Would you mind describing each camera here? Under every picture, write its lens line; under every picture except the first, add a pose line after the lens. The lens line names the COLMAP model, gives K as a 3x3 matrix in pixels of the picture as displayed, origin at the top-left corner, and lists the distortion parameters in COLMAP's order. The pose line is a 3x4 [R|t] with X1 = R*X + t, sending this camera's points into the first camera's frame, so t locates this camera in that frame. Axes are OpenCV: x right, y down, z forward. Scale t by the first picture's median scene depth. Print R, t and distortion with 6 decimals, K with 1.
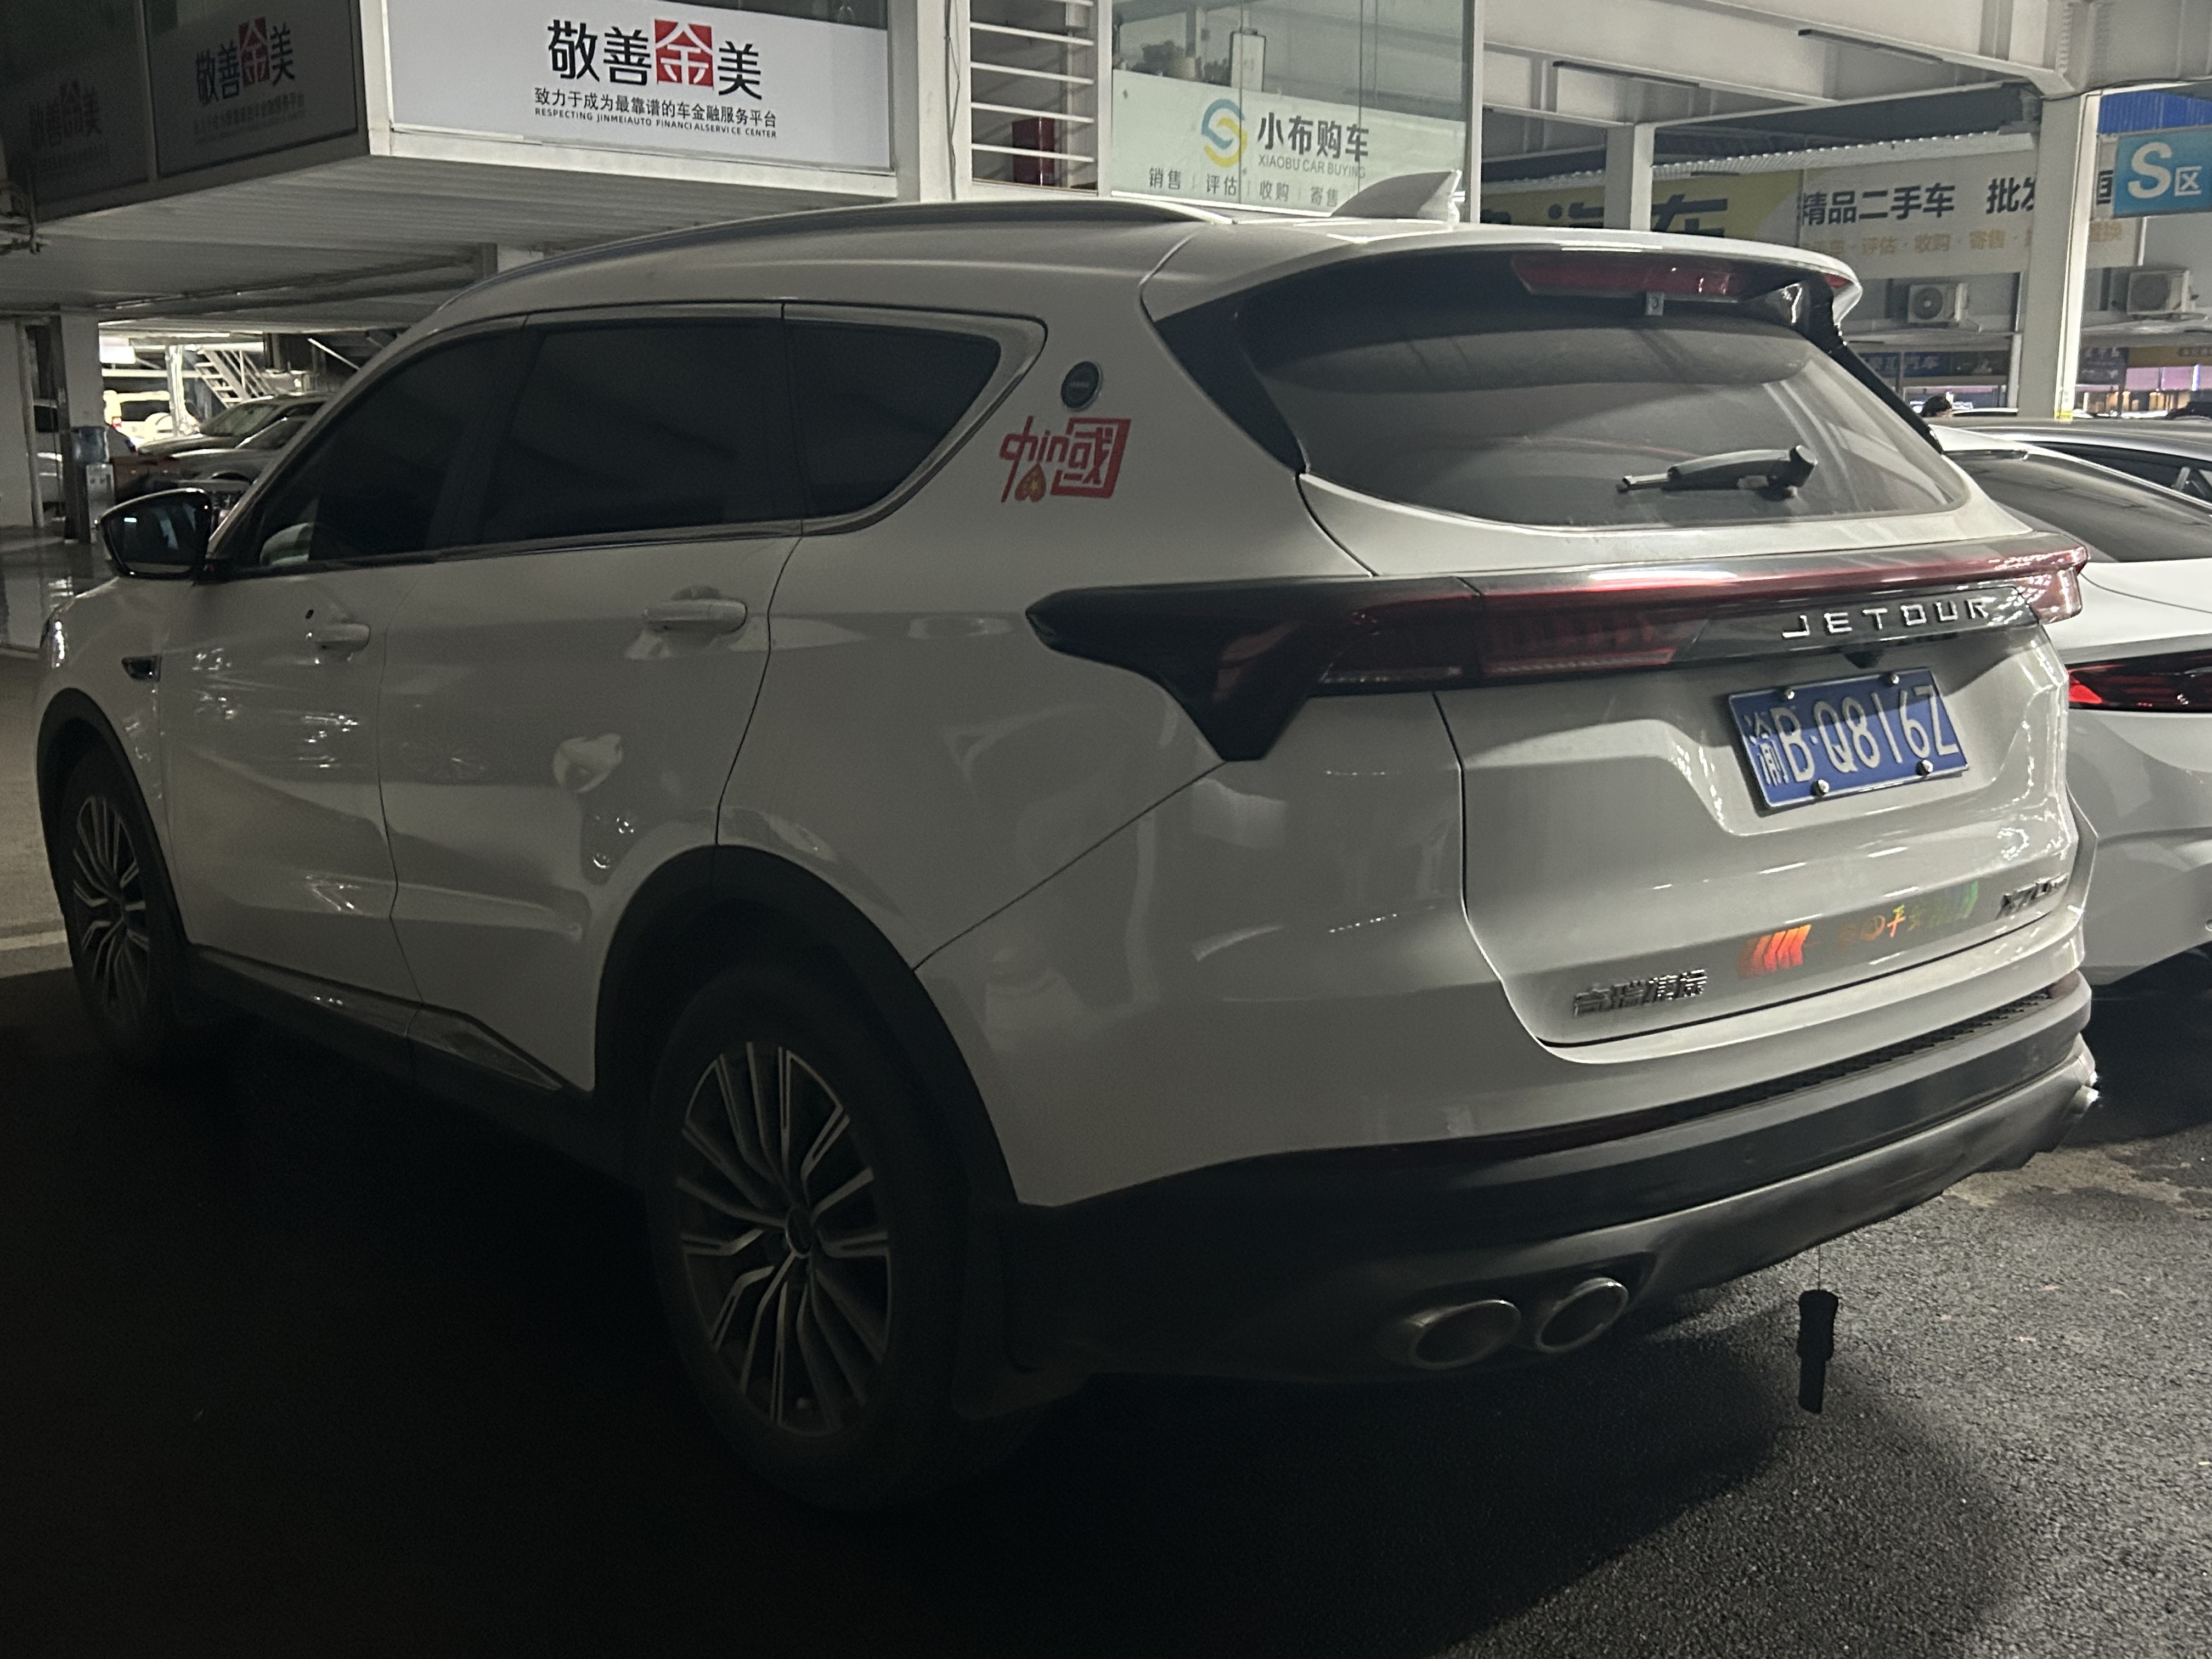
lens RADIAL K [[2206.2, 0, 1106.0], [0, 2206.2, 829.5], [0, 0, 1]] dist [0.094672, -0.162079]
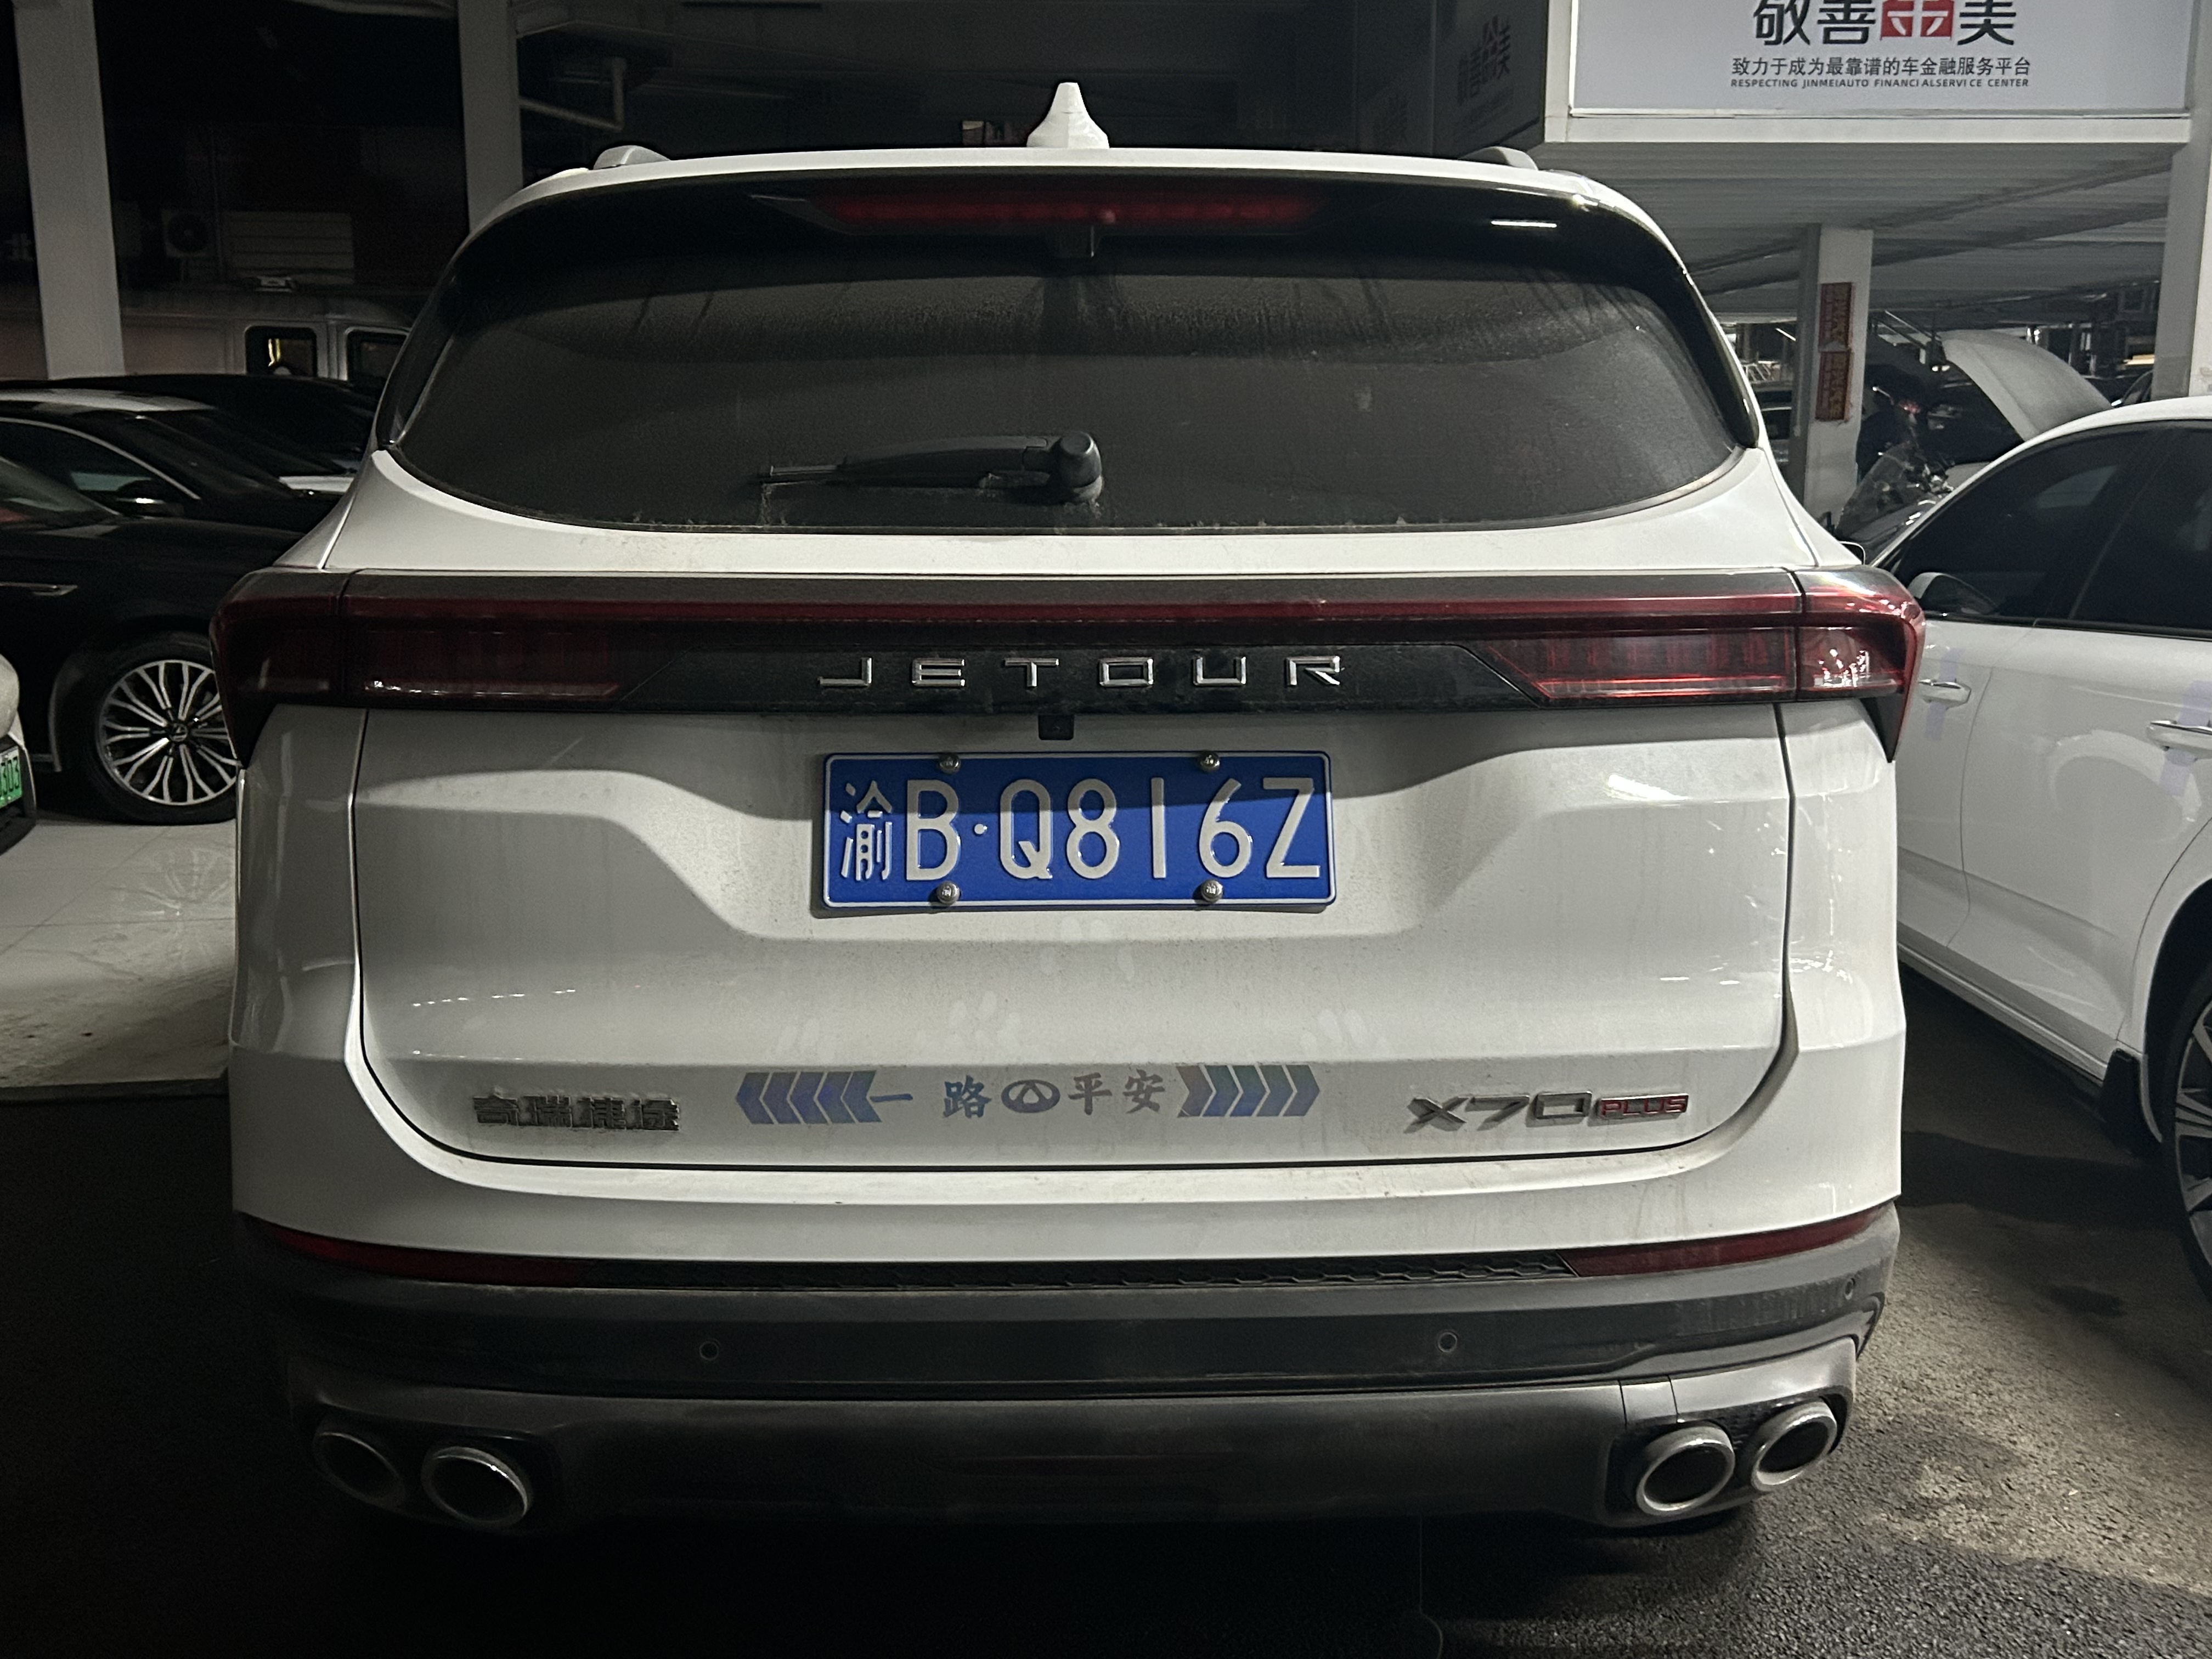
lens RADIAL K [[2238.2, 0, 1106.0], [0, 2238.2, 829.5], [0, 0, 1]] dist [0.048900, -0.011228]
pose [[0.795208, 0.116265, -0.595086, 0.141256], [-0.114721, 0.992567, 0.040621, -0.013364], [0.595385, 0.035967, 0.802635, 0.075797]]
